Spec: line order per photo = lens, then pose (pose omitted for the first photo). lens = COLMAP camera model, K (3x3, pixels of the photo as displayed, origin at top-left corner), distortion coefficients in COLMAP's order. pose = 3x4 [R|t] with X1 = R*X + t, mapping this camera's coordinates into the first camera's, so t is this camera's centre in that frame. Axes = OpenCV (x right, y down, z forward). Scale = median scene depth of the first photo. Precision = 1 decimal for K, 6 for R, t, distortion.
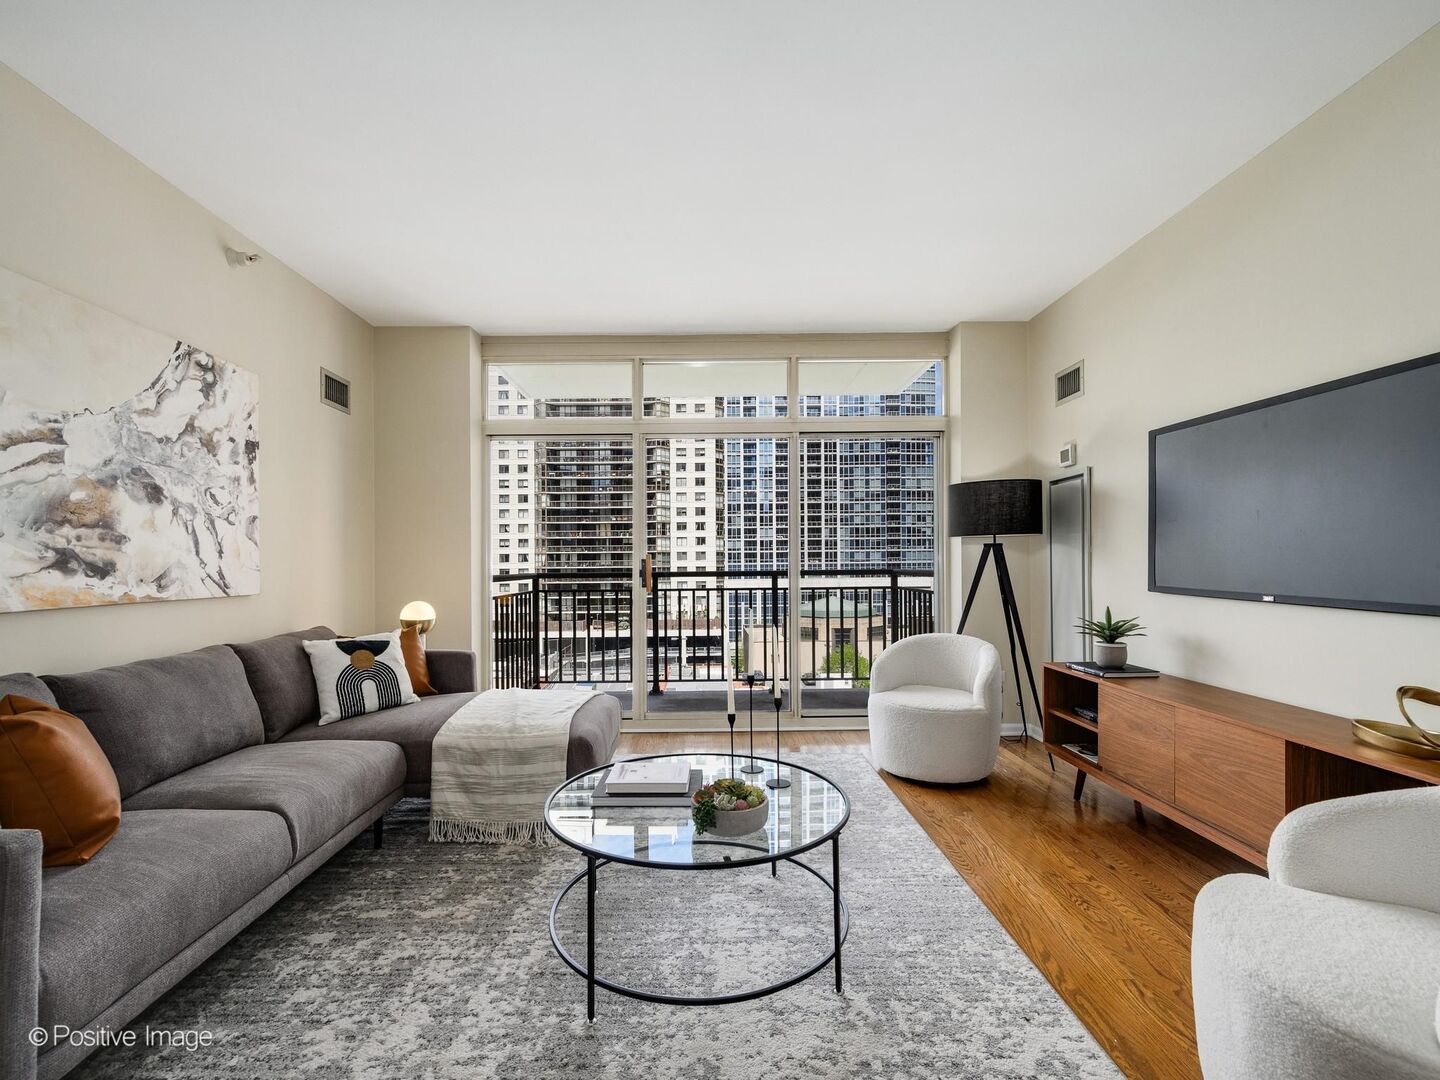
lens RADIAL K [[679.0, 0, 694.2], [0, 679.0, 567.2], [0, 0, 1]] dist [0.001159, -0.001057]
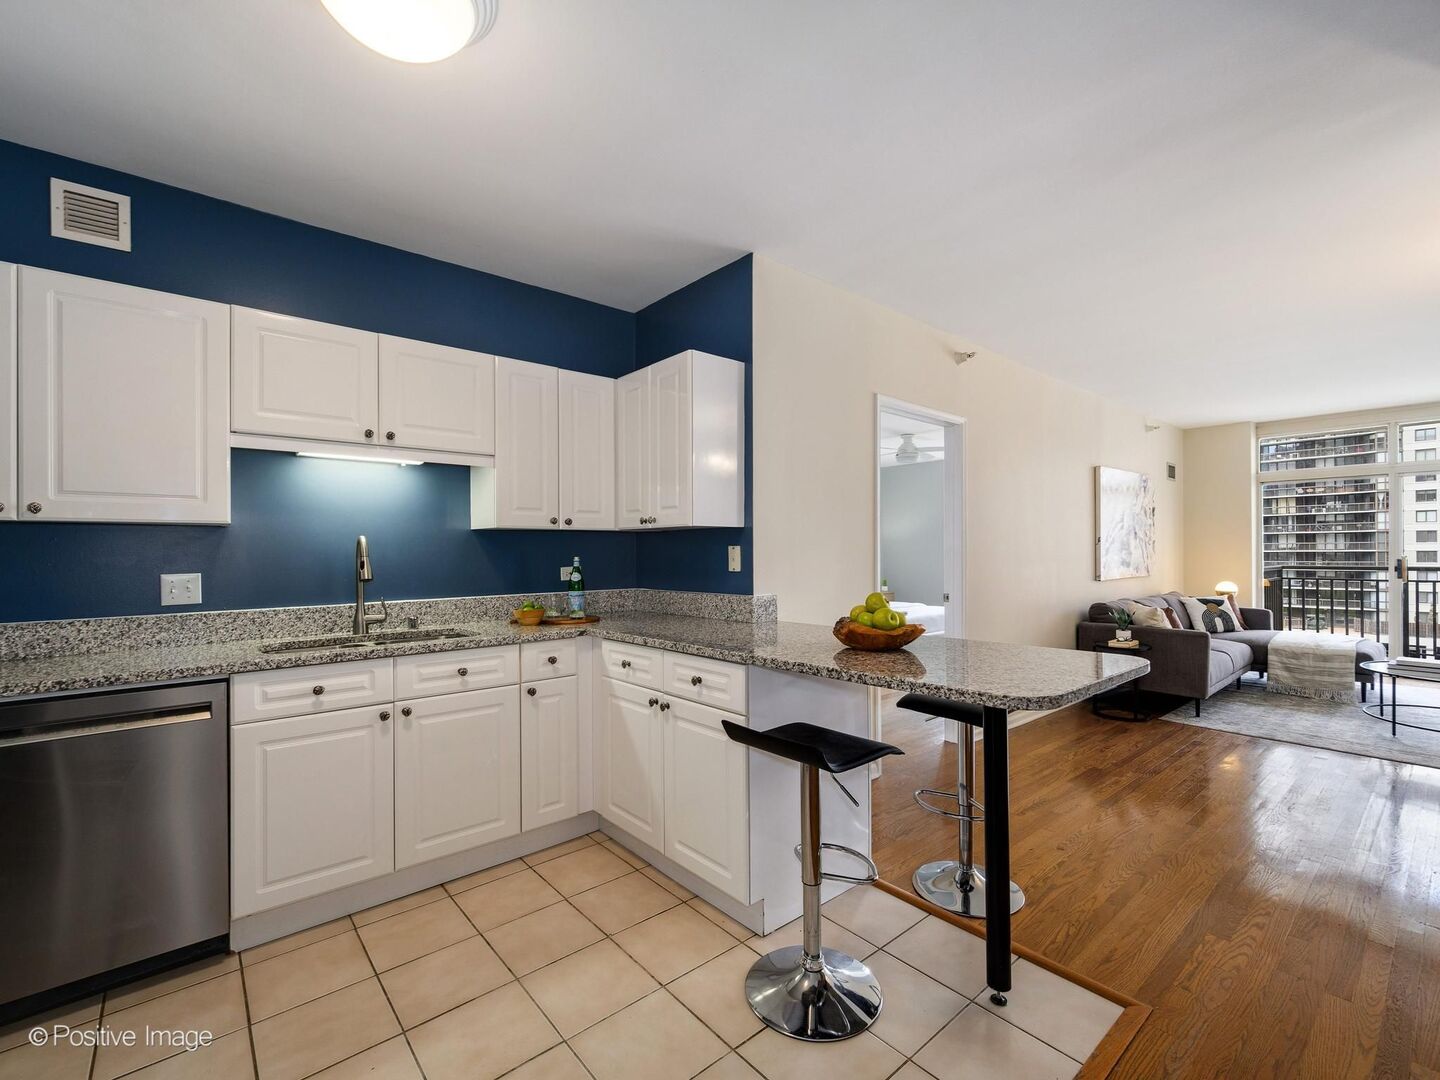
lens RADIAL K [[643.6, 0, 718.3], [0, 643.6, 547.2], [0, 0, 1]] dist [-0.003081, 0.000393]
pose [[0.658968, -0.000989, -0.752171, 0.000352], [-0.002153, 0.999993, -0.003201, -0.044173], [0.752168, 0.003729, 0.658961, -1.507152]]
